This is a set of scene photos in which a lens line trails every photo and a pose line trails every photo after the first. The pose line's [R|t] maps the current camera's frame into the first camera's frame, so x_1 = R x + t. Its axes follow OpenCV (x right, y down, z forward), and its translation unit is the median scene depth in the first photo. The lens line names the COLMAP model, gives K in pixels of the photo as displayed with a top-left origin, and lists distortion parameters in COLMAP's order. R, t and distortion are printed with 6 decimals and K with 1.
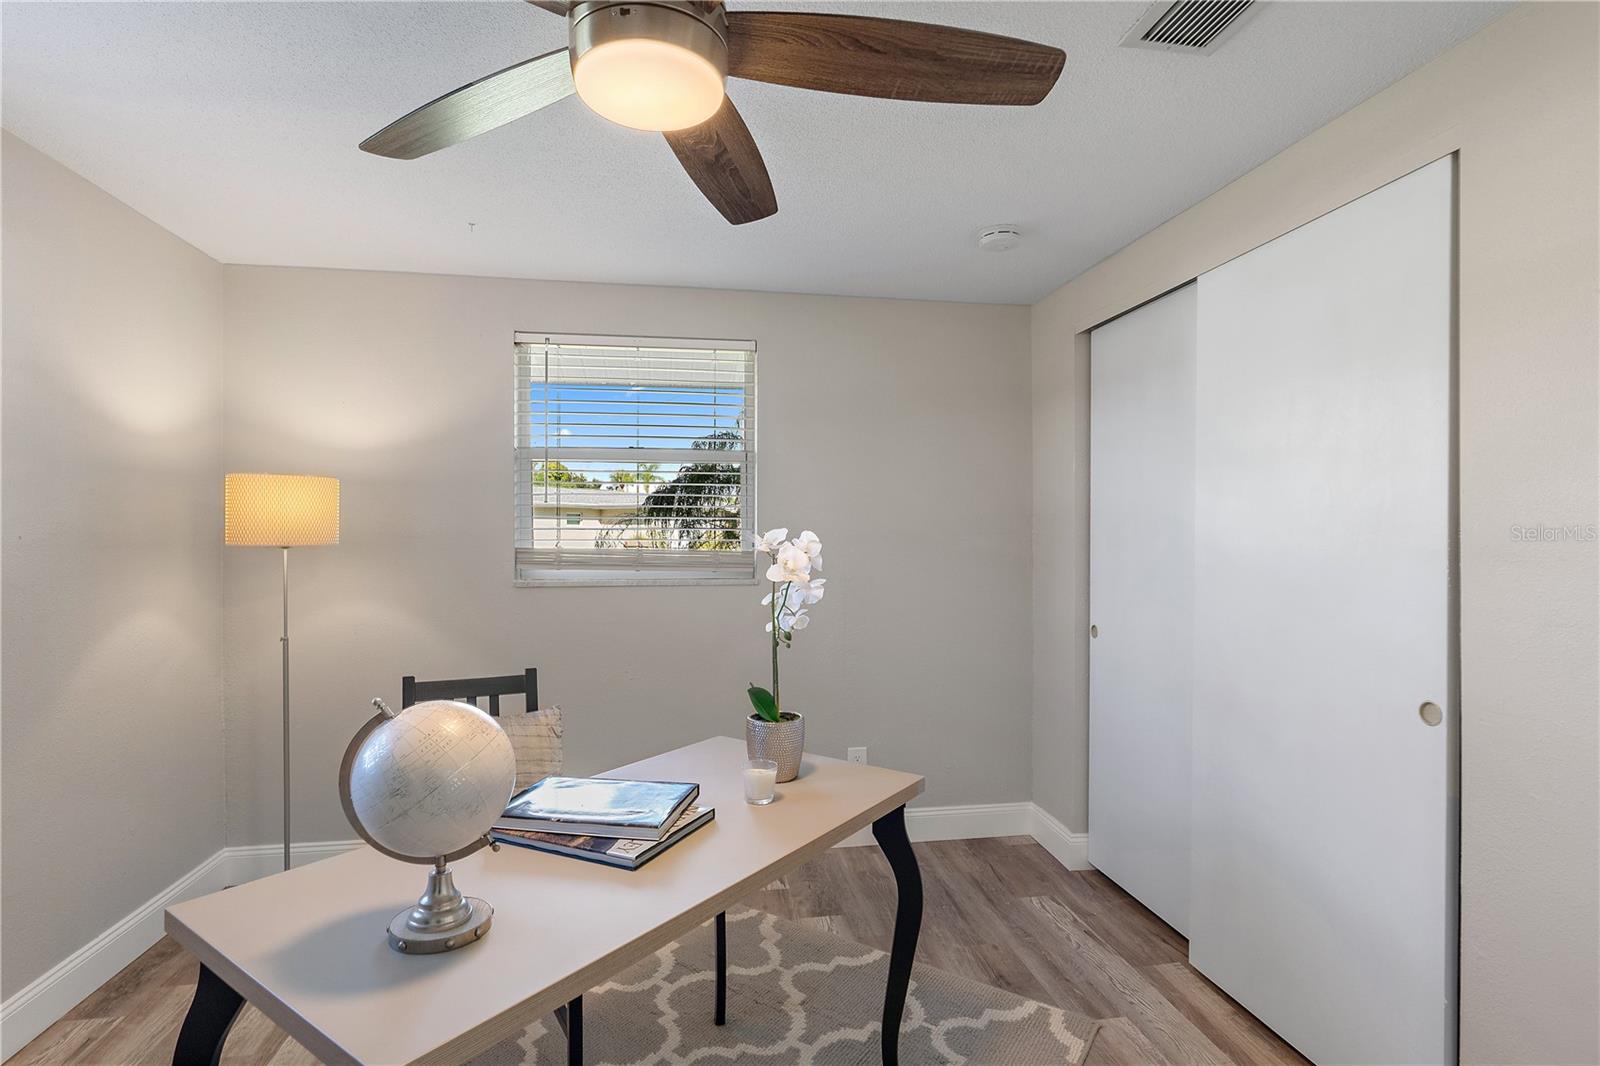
lens RADIAL K [[787.3, 0, 799.5], [0, 787.3, 544.2], [0, 0, 1]] dist [-0.008918, 0.000071]
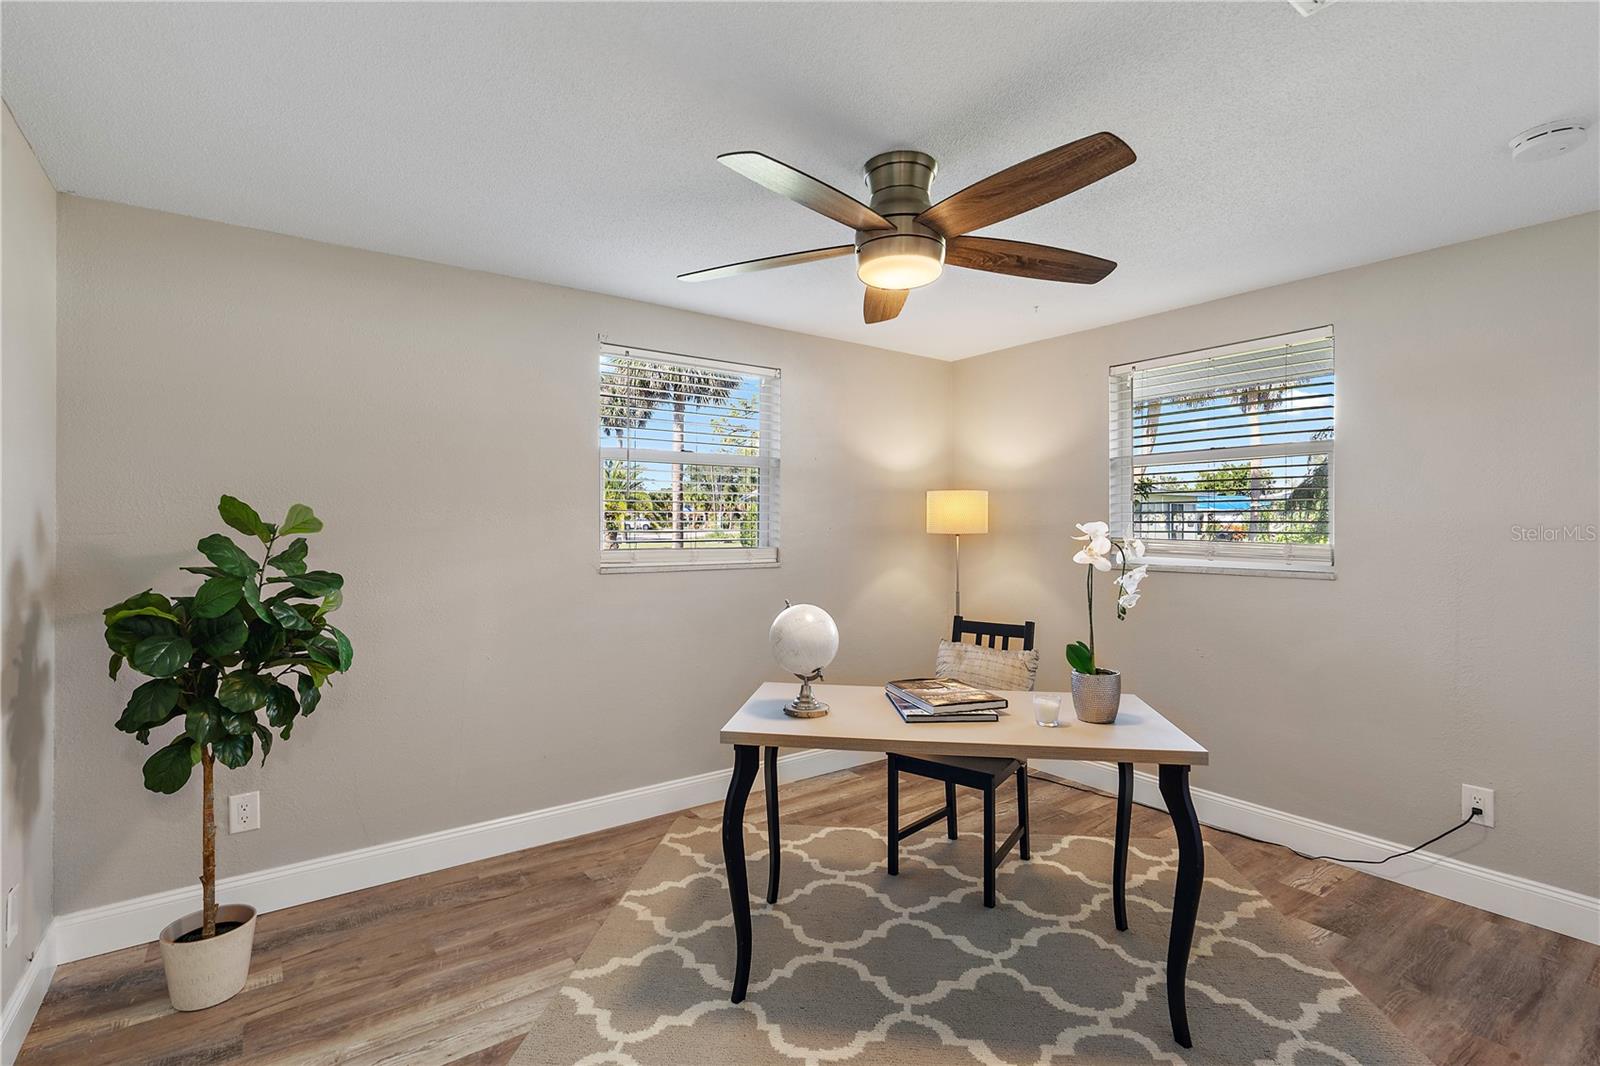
lens RADIAL K [[729.6, 0, 808.9], [0, 729.6, 526.6], [0, 0, 1]] dist [-0.002902, -0.000445]
pose [[0.455926, -0.002268, -0.890015, 0.644762], [-0.010517, 0.999913, -0.007935, 0.001273], [0.889955, 0.012978, 0.455863, 0.045379]]
